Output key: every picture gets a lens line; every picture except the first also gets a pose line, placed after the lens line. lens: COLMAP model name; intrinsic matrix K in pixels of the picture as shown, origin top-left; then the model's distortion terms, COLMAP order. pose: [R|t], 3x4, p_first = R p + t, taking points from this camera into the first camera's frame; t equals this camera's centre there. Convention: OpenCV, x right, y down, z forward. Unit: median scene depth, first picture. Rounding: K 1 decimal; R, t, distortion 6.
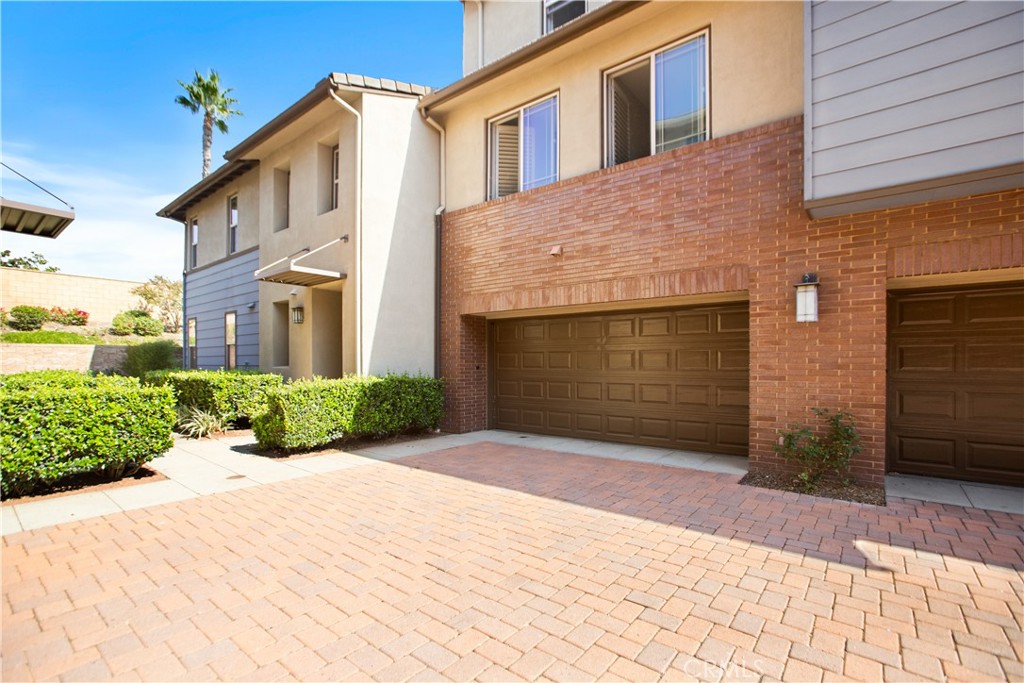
lens RADIAL K [[473.6, 0, 512.8], [0, 473.6, 358.1], [0, 0, 1]] dist [-0.055669, 0.033110]
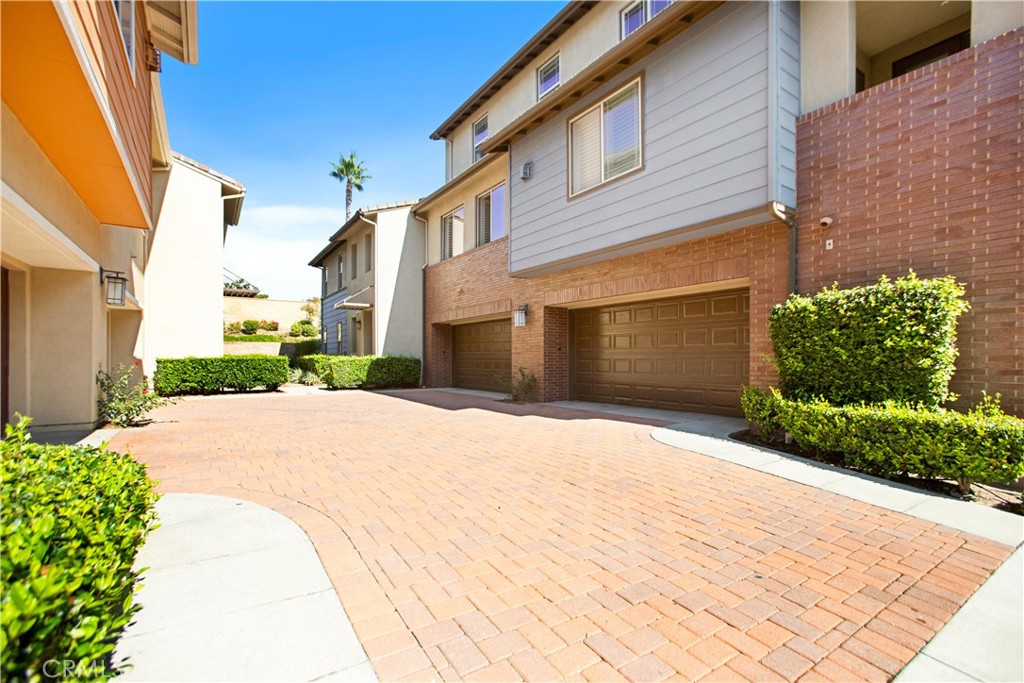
lens RADIAL K [[473.6, 0, 512.8], [0, 473.6, 358.1], [0, 0, 1]] dist [-0.055669, 0.033110]
pose [[0.953312, 0.001341, -0.301983, 0.965626], [0.000717, 0.999977, 0.006704, 0.040429], [0.301986, -0.006608, 0.953290, -0.851576]]
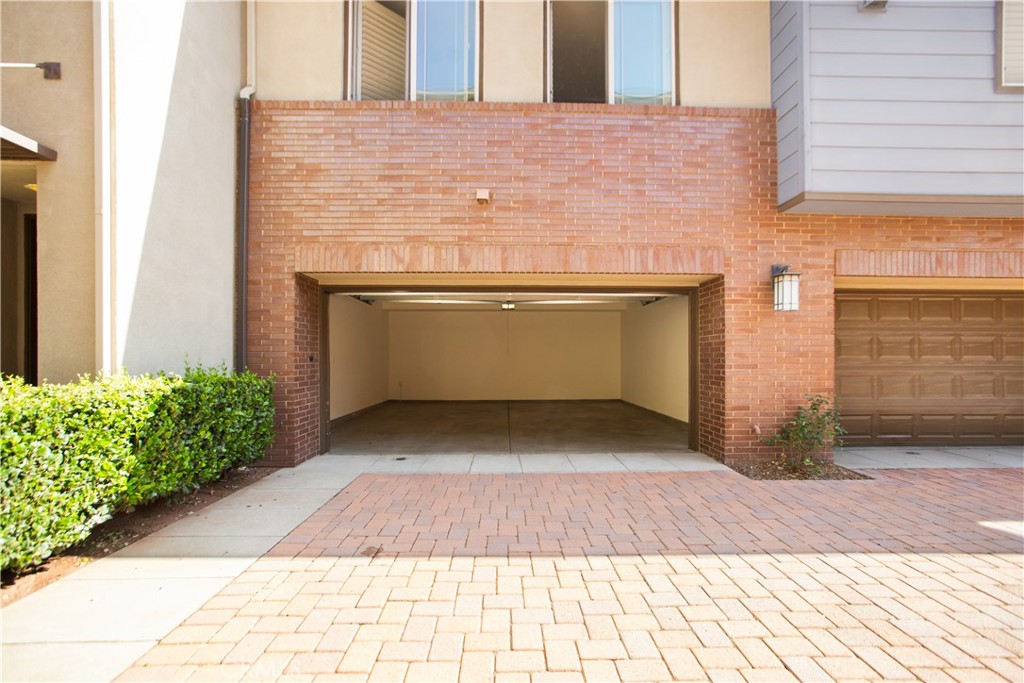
lens RADIAL K [[471.3, 0, 515.1], [0, 471.3, 353.0], [0, 0, 1]] dist [-0.052044, 0.021884]
pose [[0.763673, 0.006772, 0.645567, -0.366633], [-0.006956, 0.999973, -0.002260, 0.016491], [-0.645565, -0.002765, 0.763700, 0.462466]]
